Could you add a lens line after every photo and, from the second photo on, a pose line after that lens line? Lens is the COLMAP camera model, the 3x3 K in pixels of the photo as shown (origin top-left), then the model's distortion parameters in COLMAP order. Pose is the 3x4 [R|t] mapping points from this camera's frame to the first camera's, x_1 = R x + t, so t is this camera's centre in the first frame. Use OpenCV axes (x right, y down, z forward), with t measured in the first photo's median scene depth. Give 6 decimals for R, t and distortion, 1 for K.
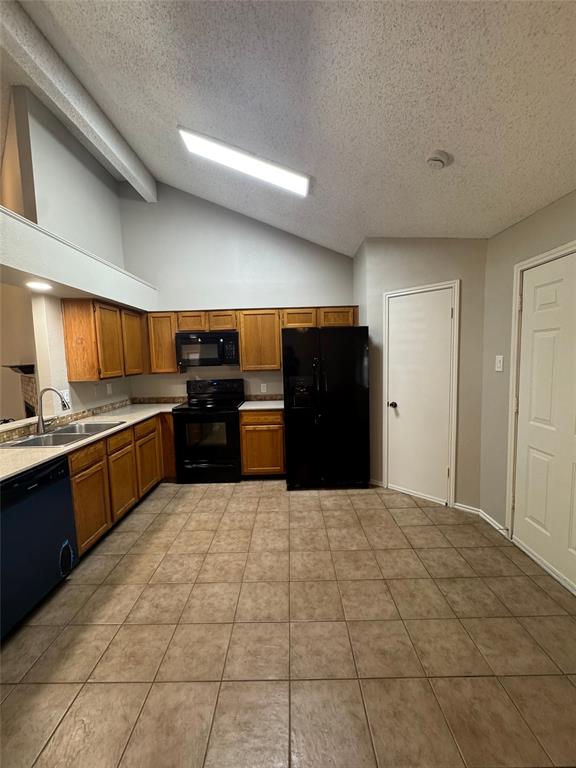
lens RADIAL K [[307.0, 0, 288.2], [0, 307.0, 383.2], [0, 0, 1]] dist [-0.004140, 0.000885]
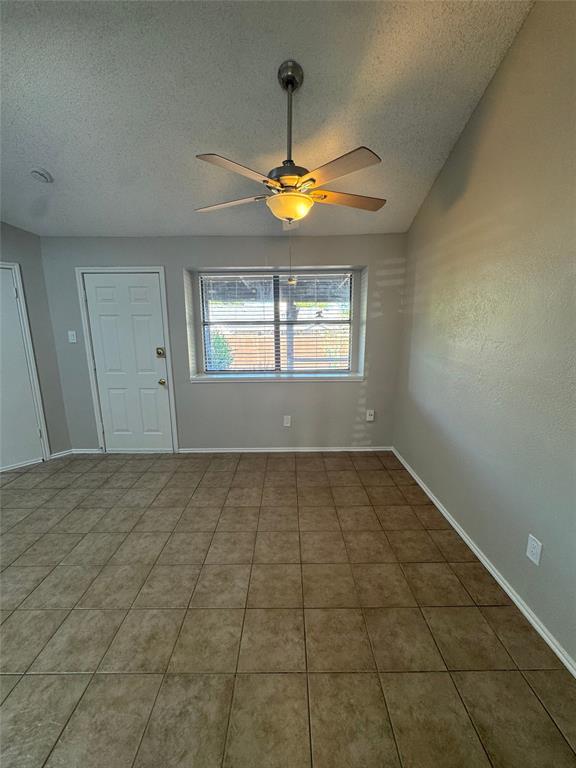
lens RADIAL K [[307.0, 0, 288.2], [0, 307.0, 383.2], [0, 0, 1]] dist [-0.004140, 0.000885]
pose [[-0.006532, -0.171613, 0.985143, -0.711627], [0.091992, 0.980883, 0.171481, -0.007744], [-0.995738, 0.091745, 0.009380, 0.042476]]
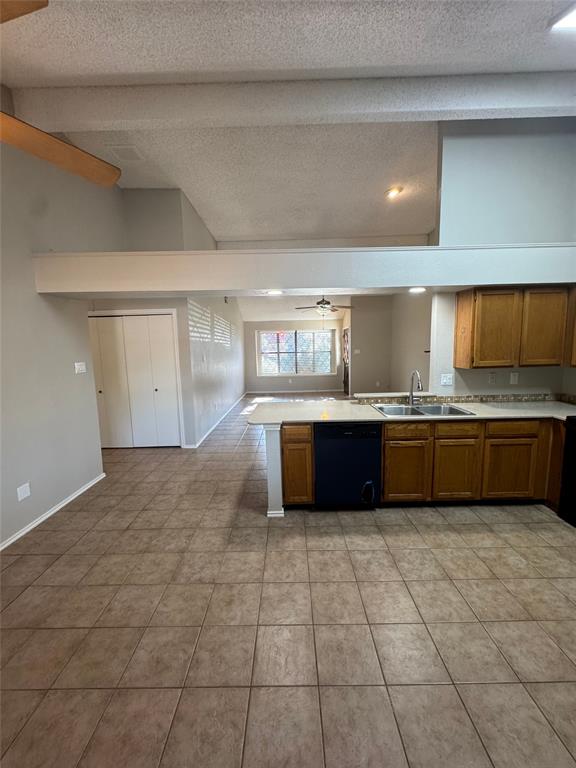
lens RADIAL K [[307.0, 0, 288.2], [0, 307.0, 383.2], [0, 0, 1]] dist [-0.004140, 0.000885]
pose [[0.003532, 0.150115, -0.988662, 0.489753], [-0.061971, 0.986801, 0.149611, -0.094990], [0.998072, 0.060740, 0.012789, 0.472346]]
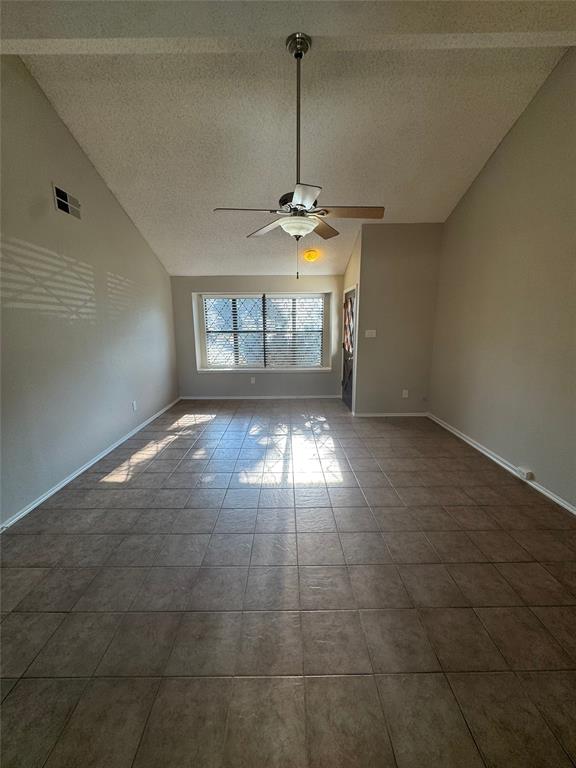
lens RADIAL K [[307.0, 0, 288.2], [0, 307.0, 383.2], [0, 0, 1]] dist [-0.004140, 0.000885]
pose [[0.021903, 0.222333, -0.974725, 0.431628], [-0.080227, 0.972205, 0.219956, -0.093368], [0.996536, 0.073381, 0.039131, 0.481460]]
